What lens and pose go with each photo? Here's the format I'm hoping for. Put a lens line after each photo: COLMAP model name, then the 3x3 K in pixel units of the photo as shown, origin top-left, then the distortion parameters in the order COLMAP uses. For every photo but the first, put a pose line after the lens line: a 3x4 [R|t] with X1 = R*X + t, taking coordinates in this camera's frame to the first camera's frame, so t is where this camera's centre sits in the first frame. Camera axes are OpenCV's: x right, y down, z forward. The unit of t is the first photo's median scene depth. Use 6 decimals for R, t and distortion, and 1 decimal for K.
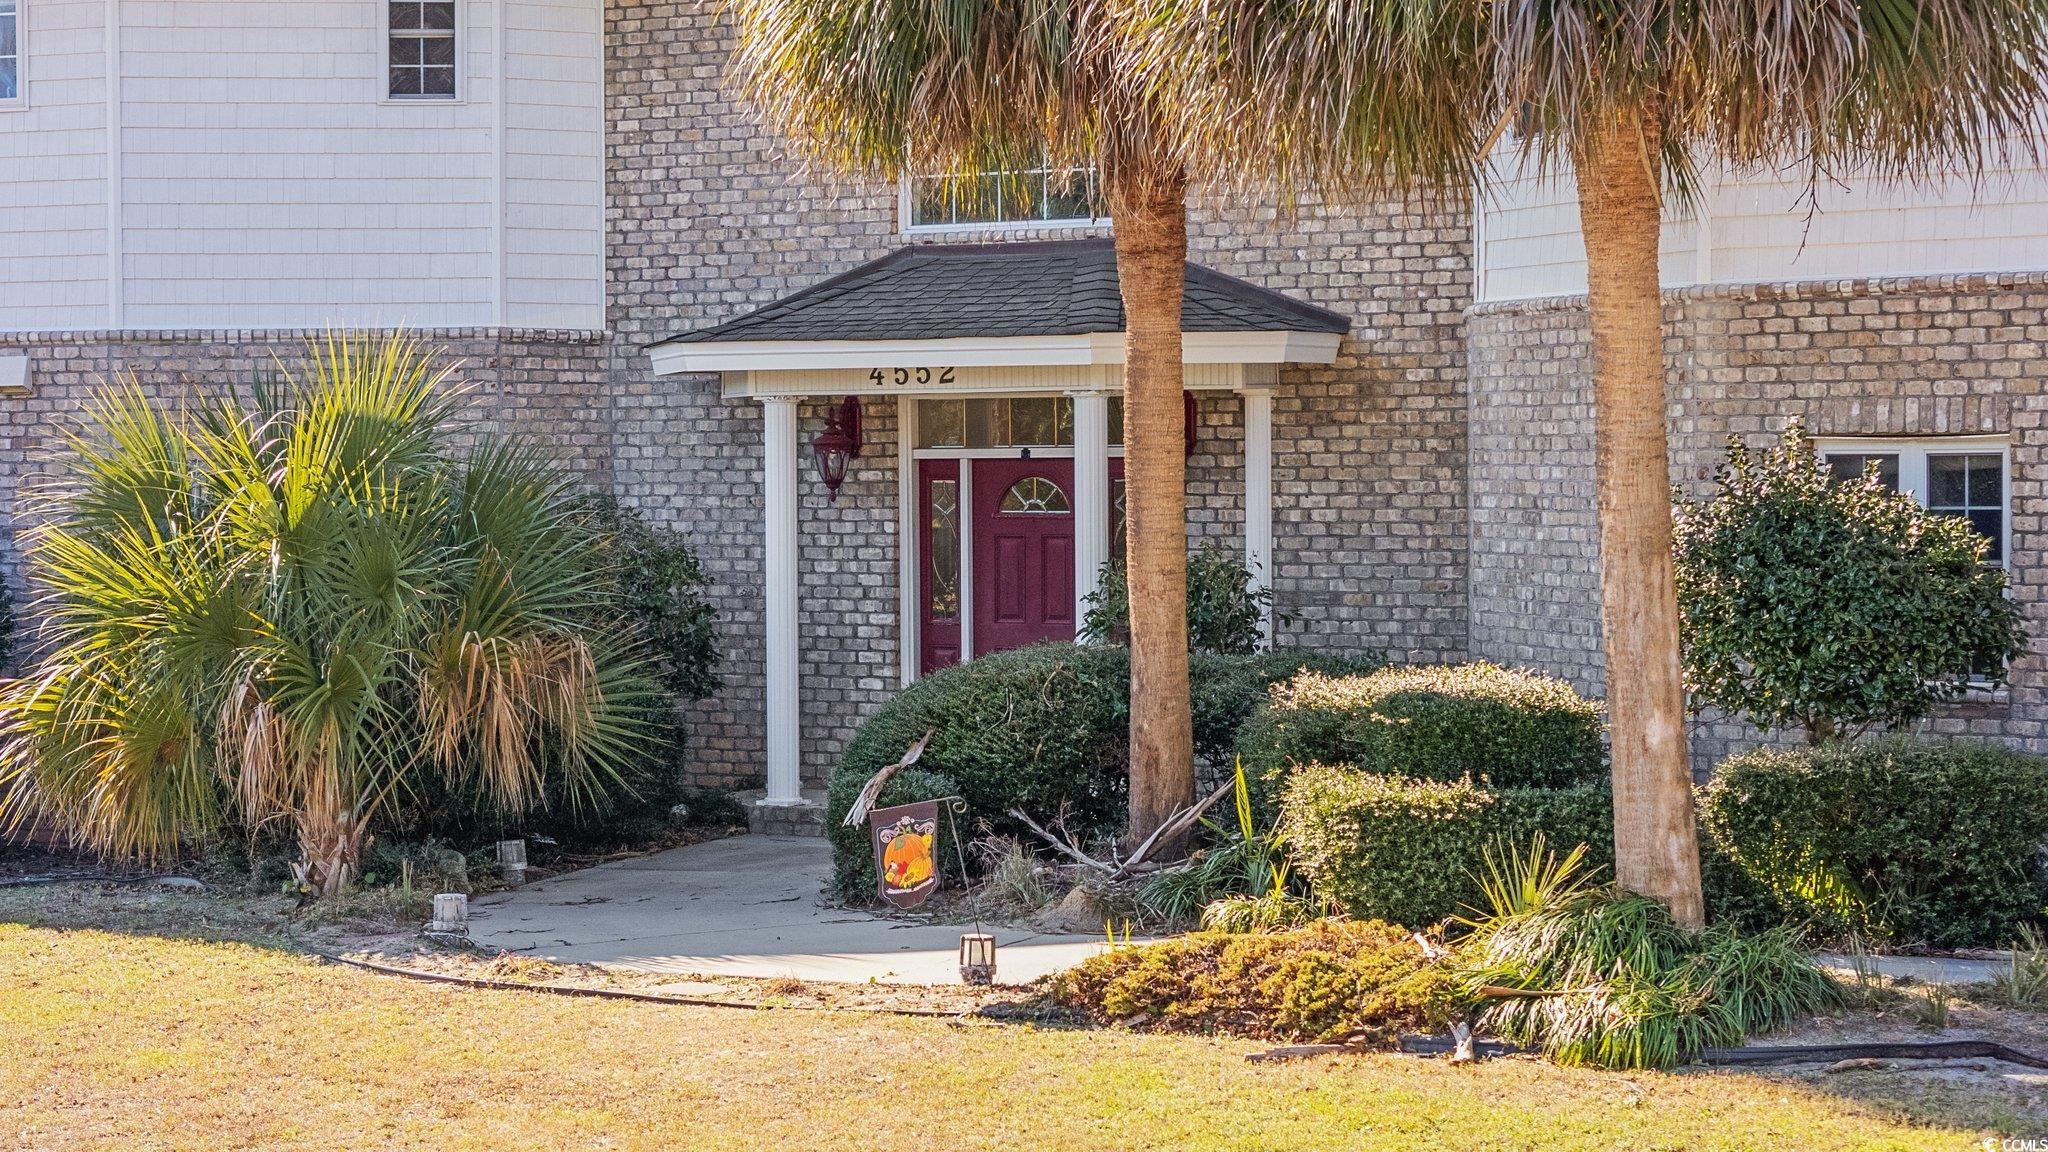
lens RADIAL K [[4130.0, 0, 1023.2], [0, 4130.0, 573.4], [0, 0, 1]] dist [-0.286475, 0.000000]
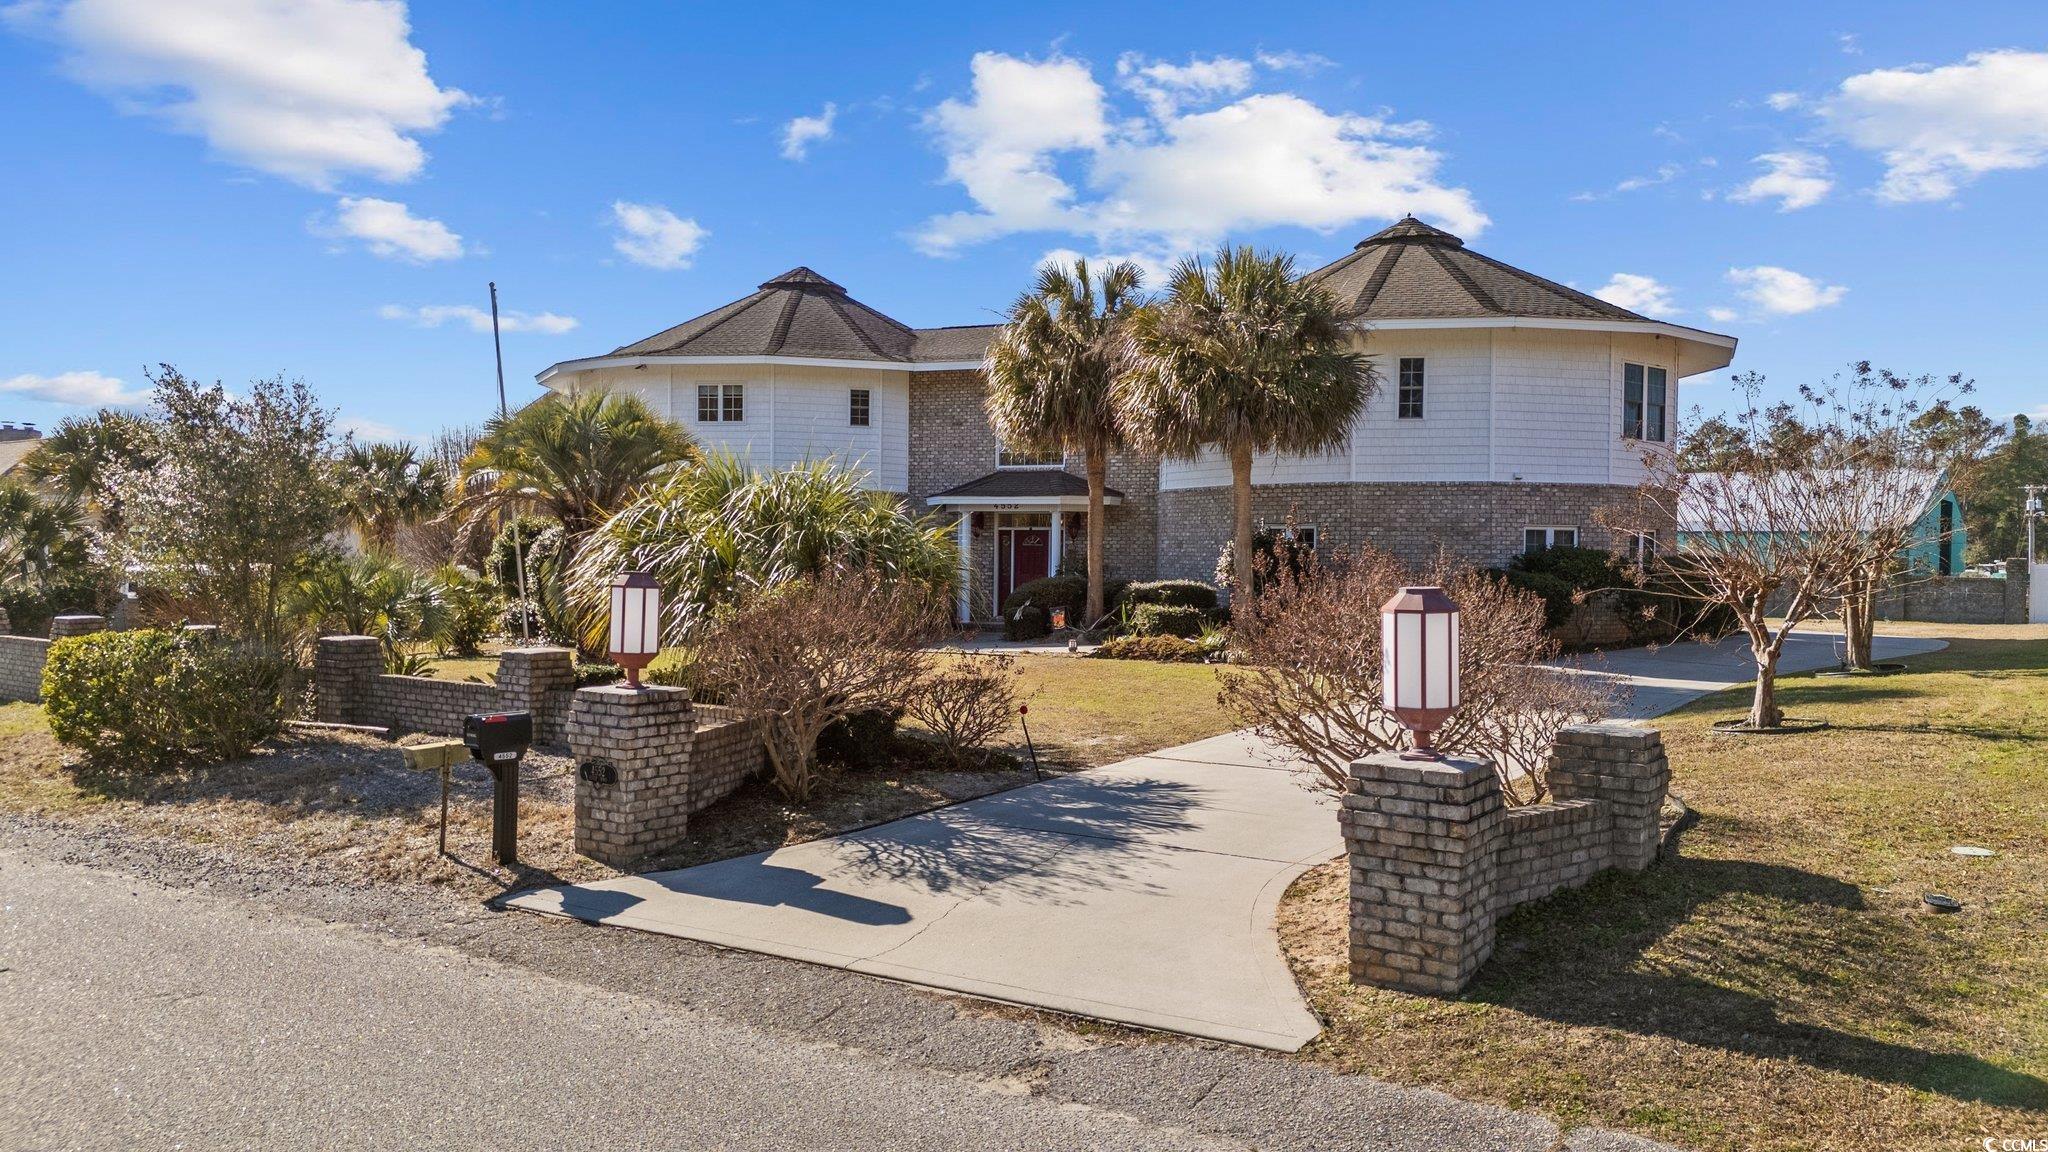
lens RADIAL K [[1437.9, 0, 1025.6], [0, 1437.9, 577.7], [0, 0, 1]] dist [-0.006301, 0.004354]
pose [[0.993785, 0.016747, 0.110052, -0.156596], [-0.015540, 0.999809, -0.011815, 0.032285], [-0.110229, 0.010032, 0.993856, -0.291742]]
